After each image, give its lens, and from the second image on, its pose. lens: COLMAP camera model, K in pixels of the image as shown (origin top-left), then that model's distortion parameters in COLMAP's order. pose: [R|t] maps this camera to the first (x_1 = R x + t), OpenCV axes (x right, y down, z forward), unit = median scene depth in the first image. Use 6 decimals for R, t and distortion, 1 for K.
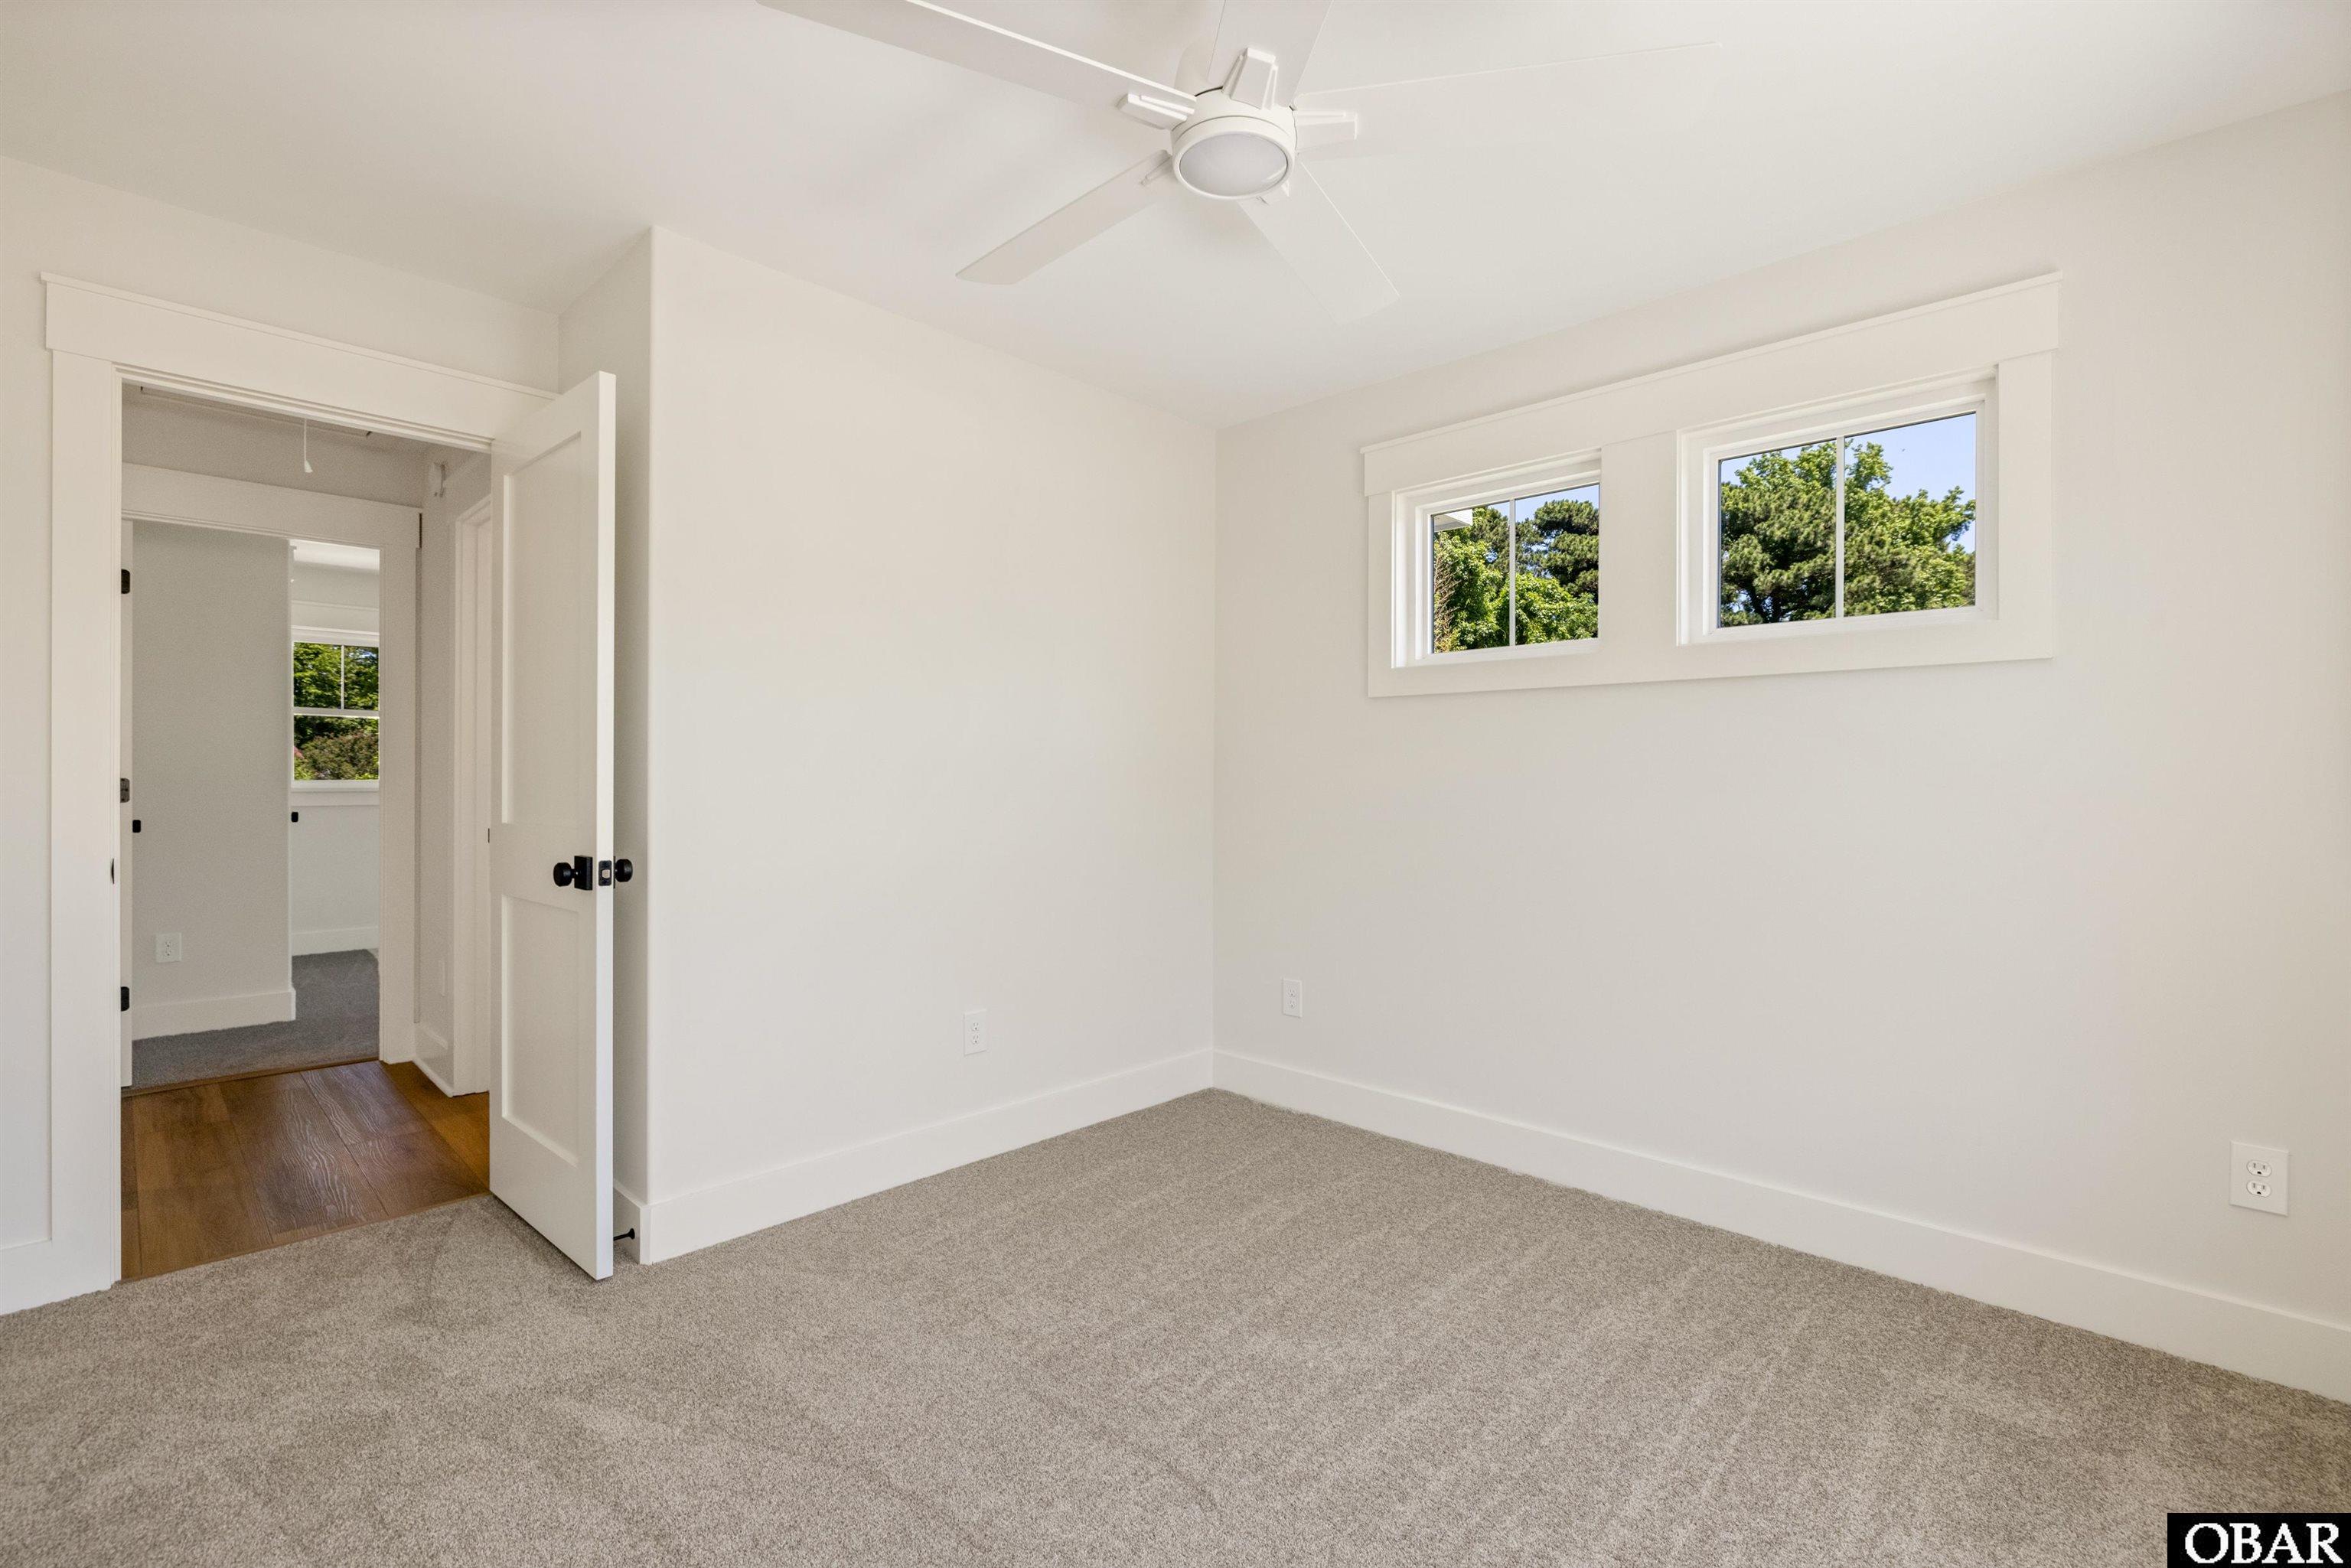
lens RADIAL K [[1068.0, 0, 1171.6], [0, 1068.0, 785.4], [0, 0, 1]] dist [0.005285, -0.001396]
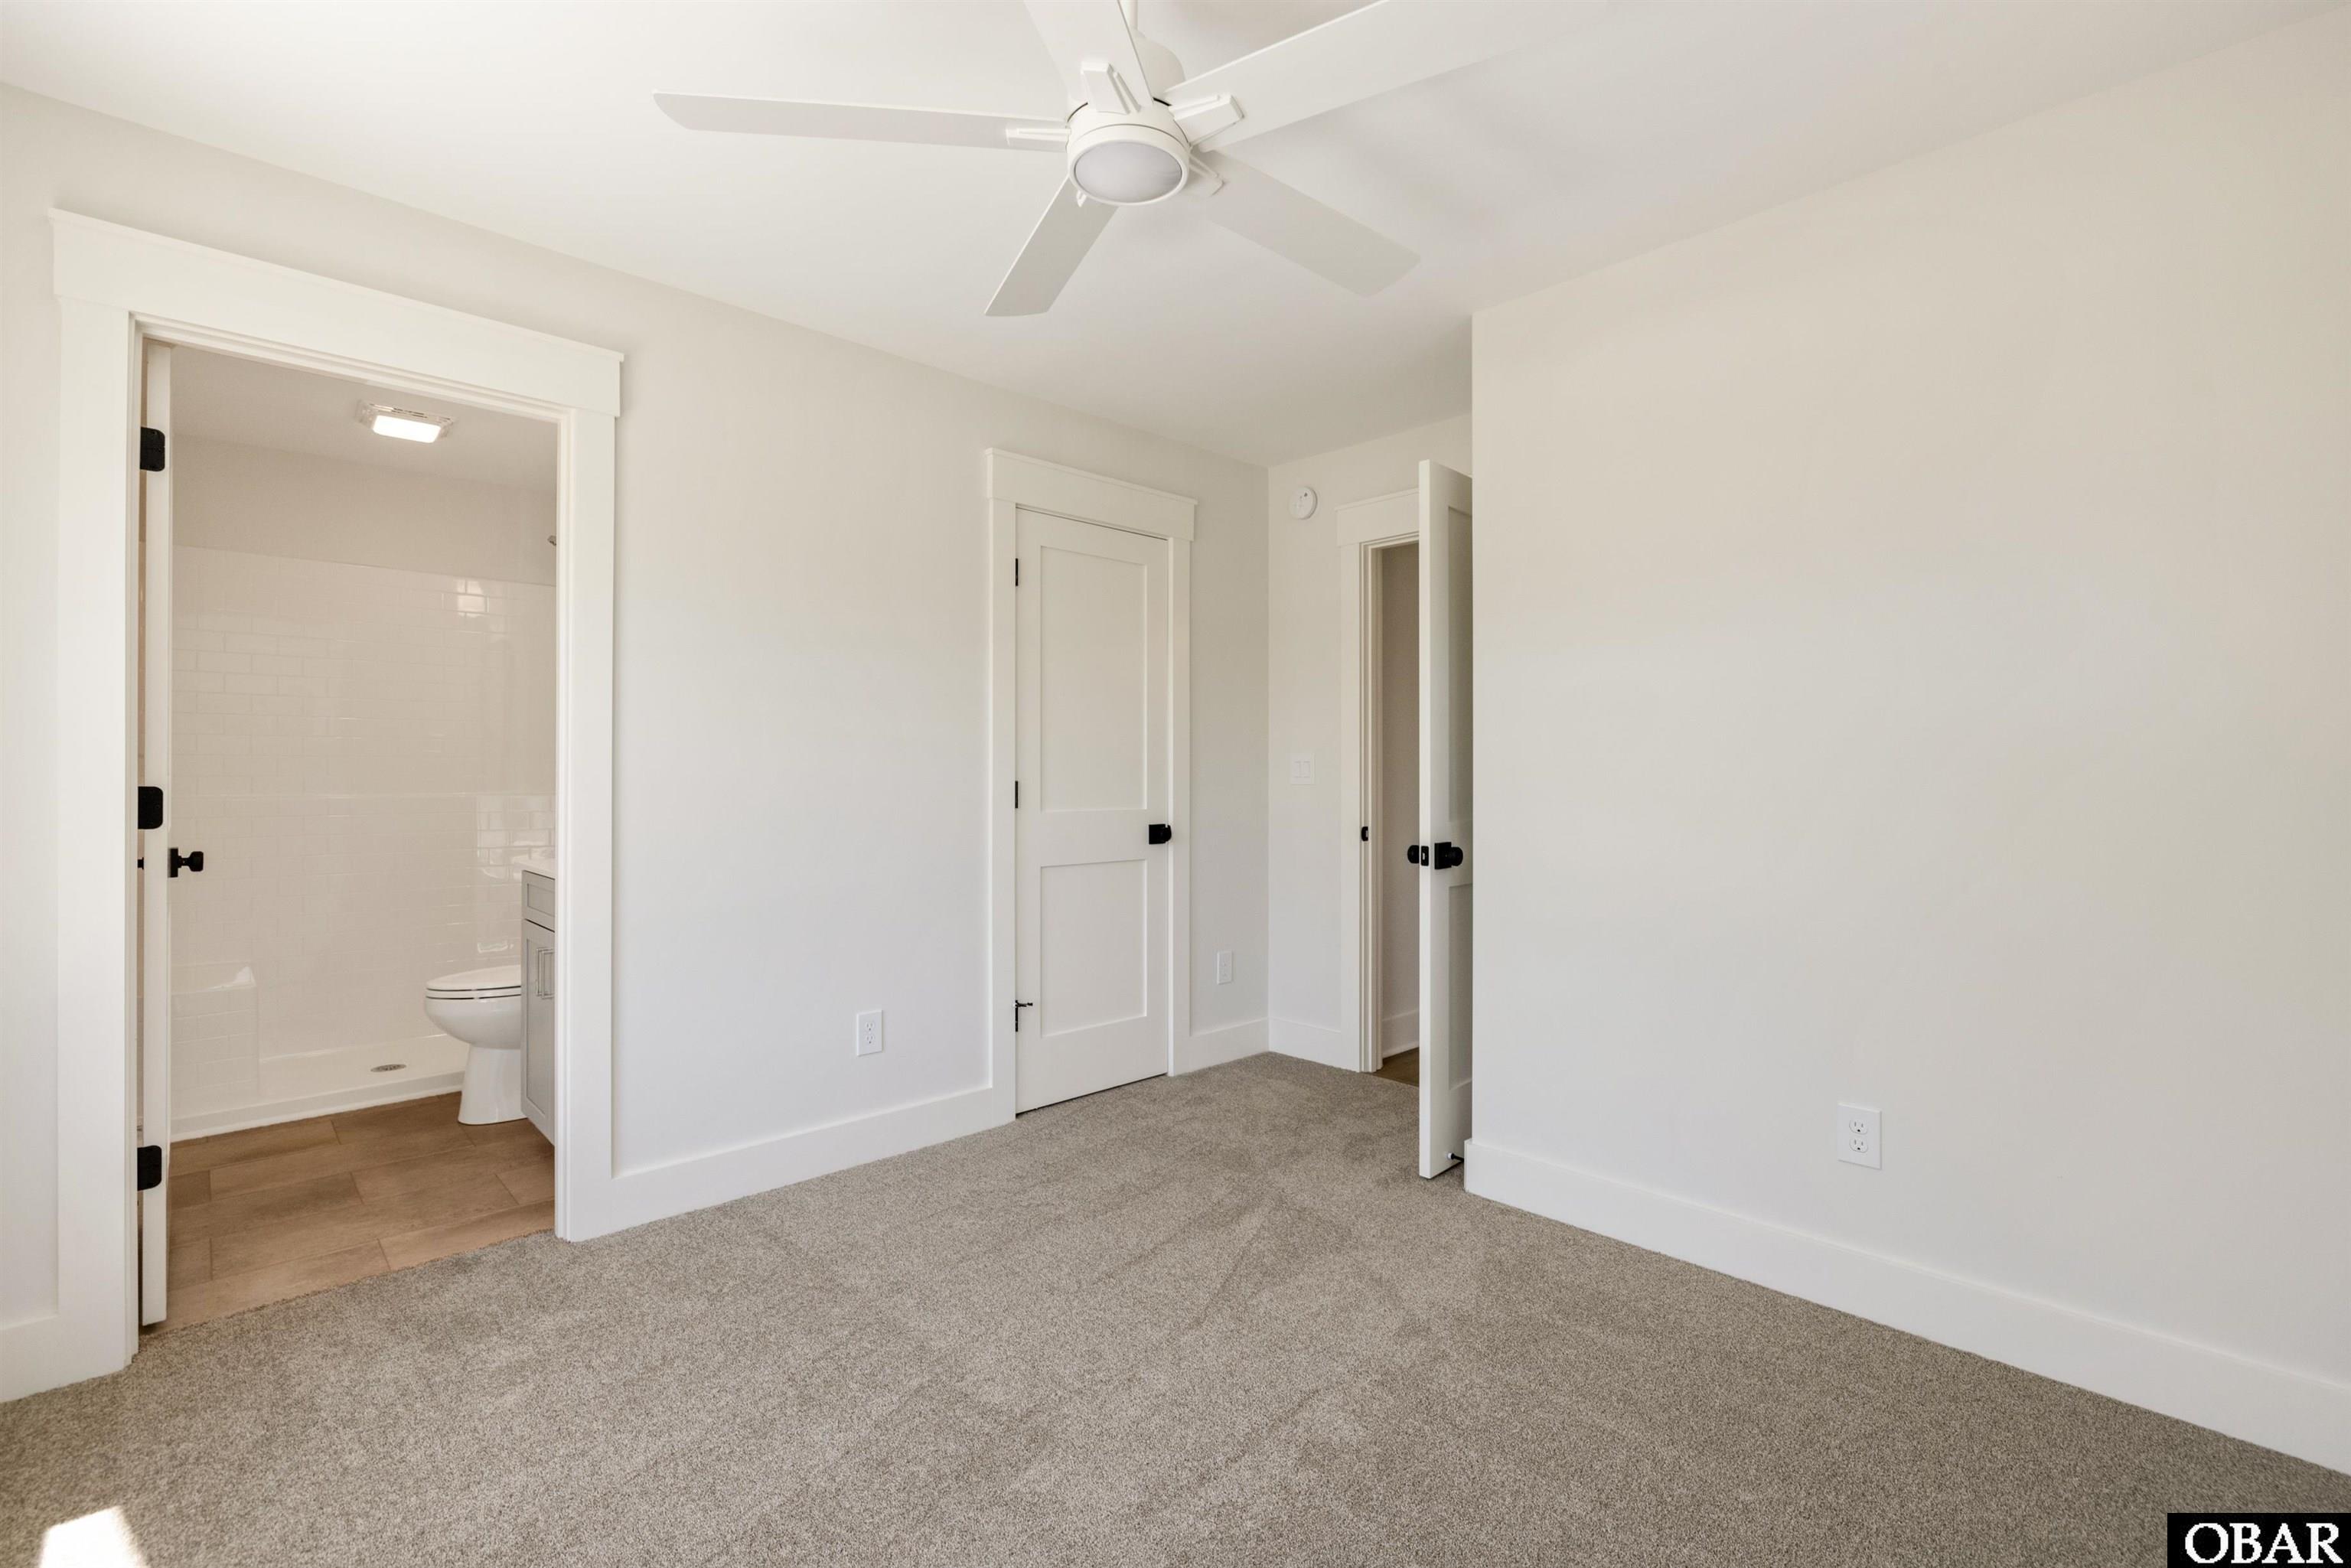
lens RADIAL K [[1068.0, 0, 1188.7], [0, 1068.0, 783.0], [0, 0, 1]] dist [0.005285, -0.001396]
pose [[-0.086141, -0.005947, -0.996265, 0.094251], [-0.000093, 0.999982, -0.005961, 0.000504], [0.996283, -0.000421, -0.086140, 0.104602]]
